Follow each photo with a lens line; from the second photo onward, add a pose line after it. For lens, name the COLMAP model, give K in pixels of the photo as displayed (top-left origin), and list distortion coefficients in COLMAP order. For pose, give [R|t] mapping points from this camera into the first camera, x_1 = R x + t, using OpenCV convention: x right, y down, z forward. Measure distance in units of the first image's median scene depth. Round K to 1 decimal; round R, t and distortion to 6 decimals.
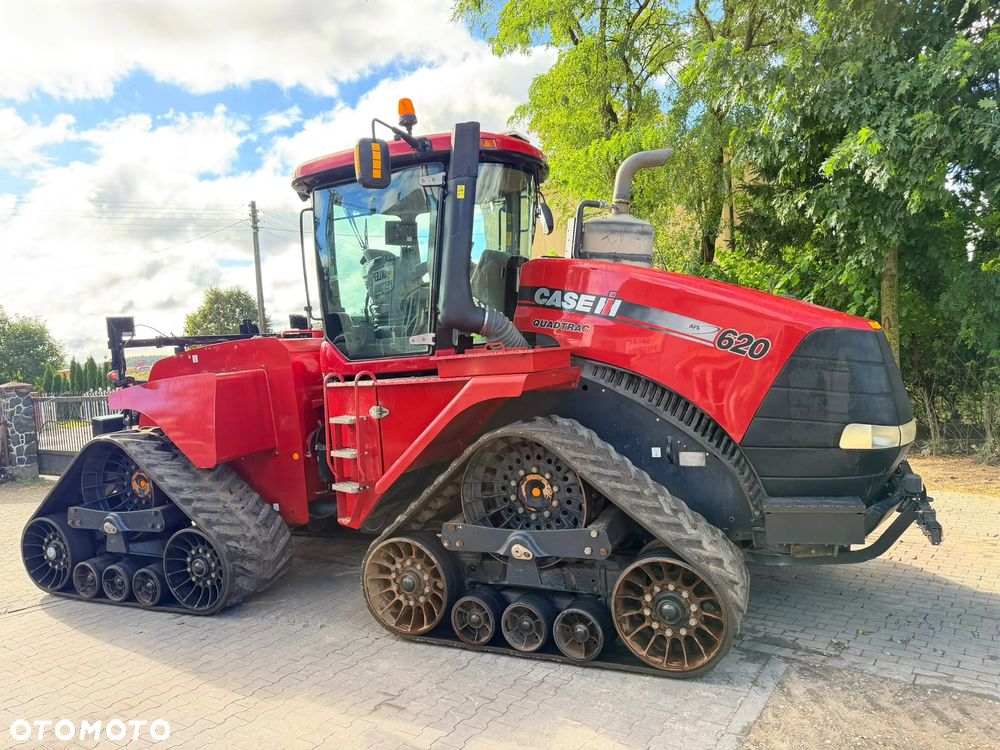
lens RADIAL K [[702.7, 0, 506.2], [0, 702.7, 374.8], [0, 0, 1]] dist [0.068111, -0.094538]
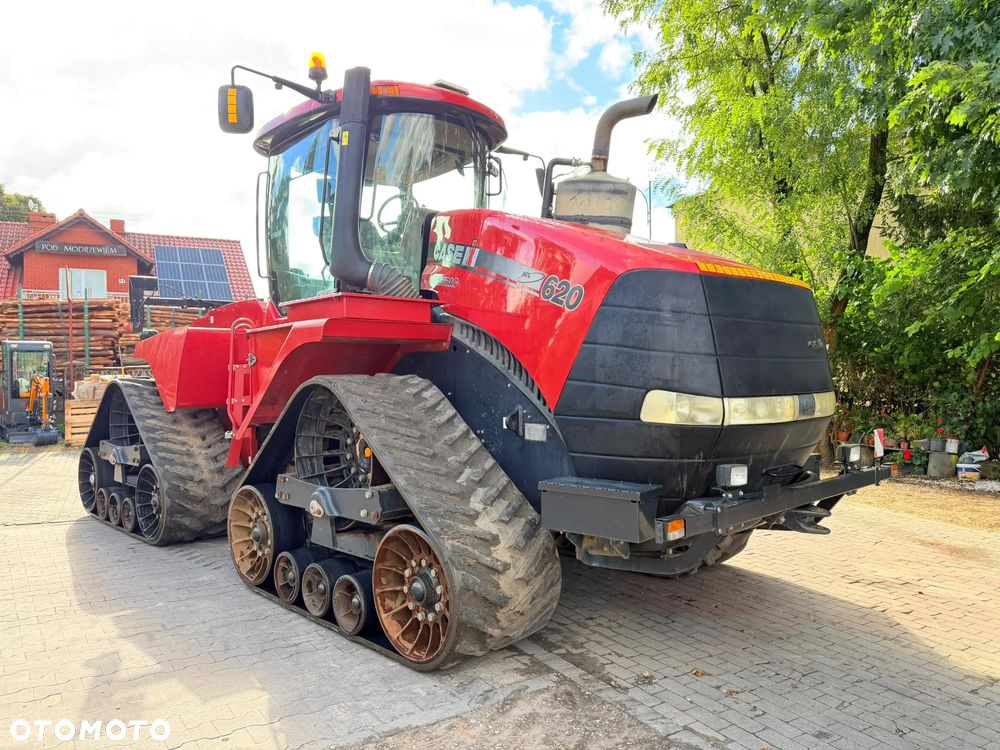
lens RADIAL K [[702.7, 0, 506.2], [0, 702.7, 374.8], [0, 0, 1]] dist [0.068111, -0.094538]
pose [[0.932119, 0.060177, -0.357117, 0.522985], [-0.070091, 0.997430, -0.014874, 0.064088], [0.355304, 0.038895, 0.933941, 0.186638]]
